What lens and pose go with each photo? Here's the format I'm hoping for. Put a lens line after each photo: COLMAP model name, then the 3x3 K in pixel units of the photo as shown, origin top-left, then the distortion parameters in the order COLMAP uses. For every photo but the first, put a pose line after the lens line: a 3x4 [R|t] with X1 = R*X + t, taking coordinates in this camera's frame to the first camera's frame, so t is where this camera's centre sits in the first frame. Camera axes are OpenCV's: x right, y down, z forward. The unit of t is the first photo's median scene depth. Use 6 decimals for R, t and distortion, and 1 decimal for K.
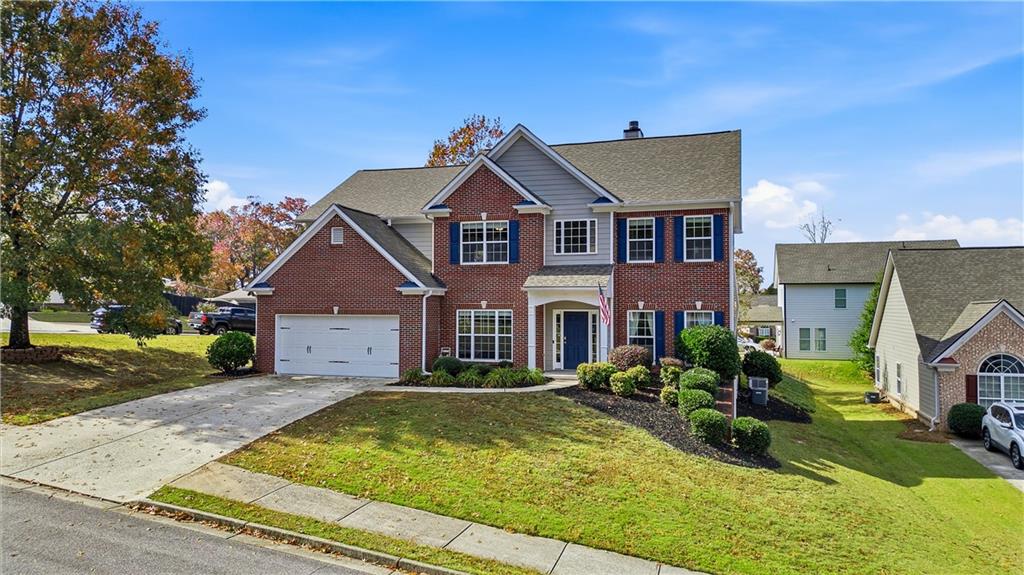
lens RADIAL K [[717.2, 0, 512.0], [0, 717.2, 287.5], [0, 0, 1]] dist [0.071096, -0.067960]
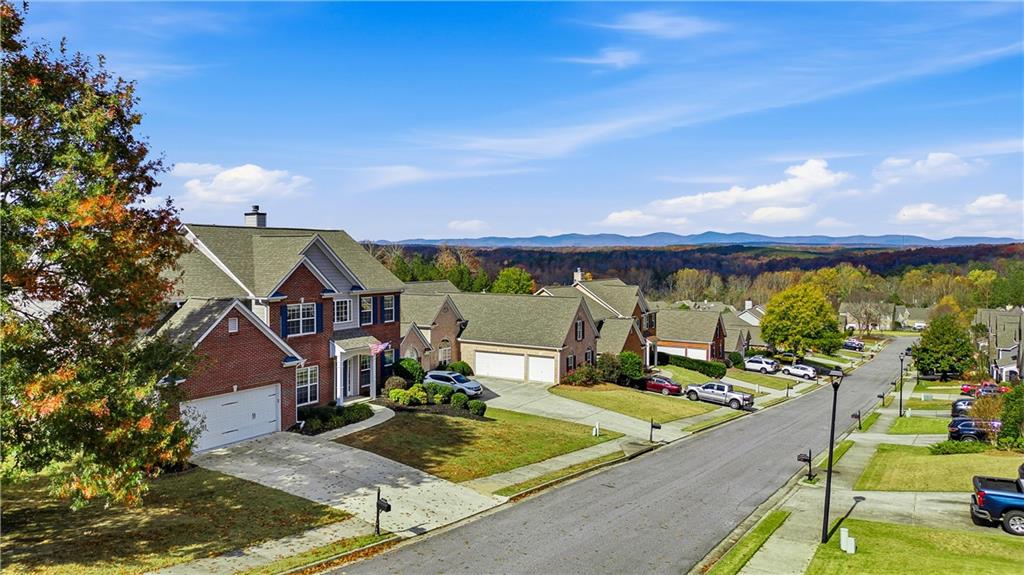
lens RADIAL K [[717.2, 0, 512.0], [0, 717.2, 287.5], [0, 0, 1]] dist [0.071096, -0.067960]
pose [[0.223091, -0.048400, 0.973595, -1.297935], [-0.034490, 0.997749, 0.057504, -0.218249], [-0.974187, -0.046408, 0.220920, 0.309601]]
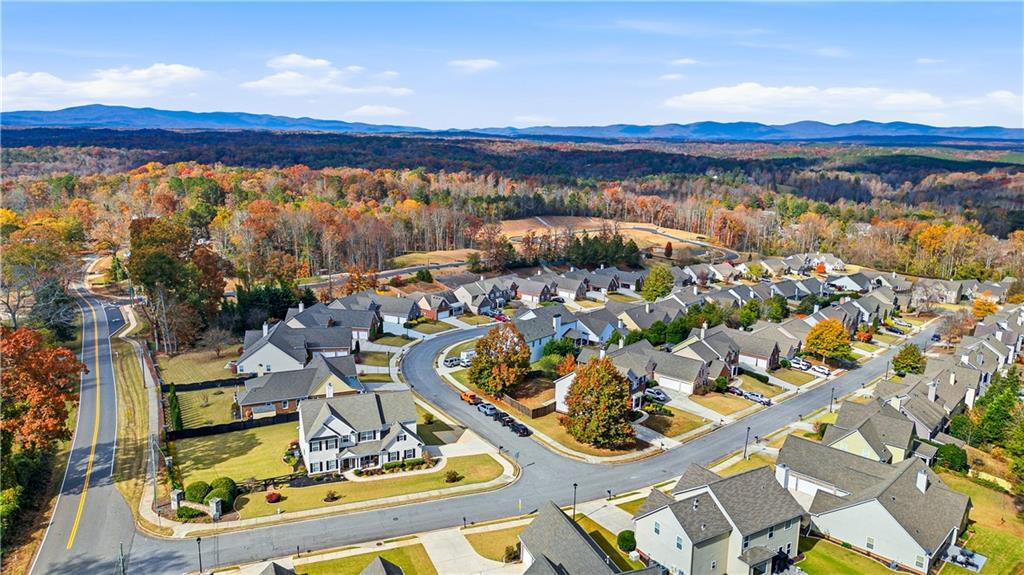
lens RADIAL K [[717.2, 0, 512.0], [0, 717.2, 287.5], [0, 0, 1]] dist [0.071096, -0.067960]
pose [[0.386875, -0.182479, 0.903897, -5.104120], [-0.047194, 0.975022, 0.217038, -1.945601], [-0.920924, -0.126625, 0.368599, -0.089892]]
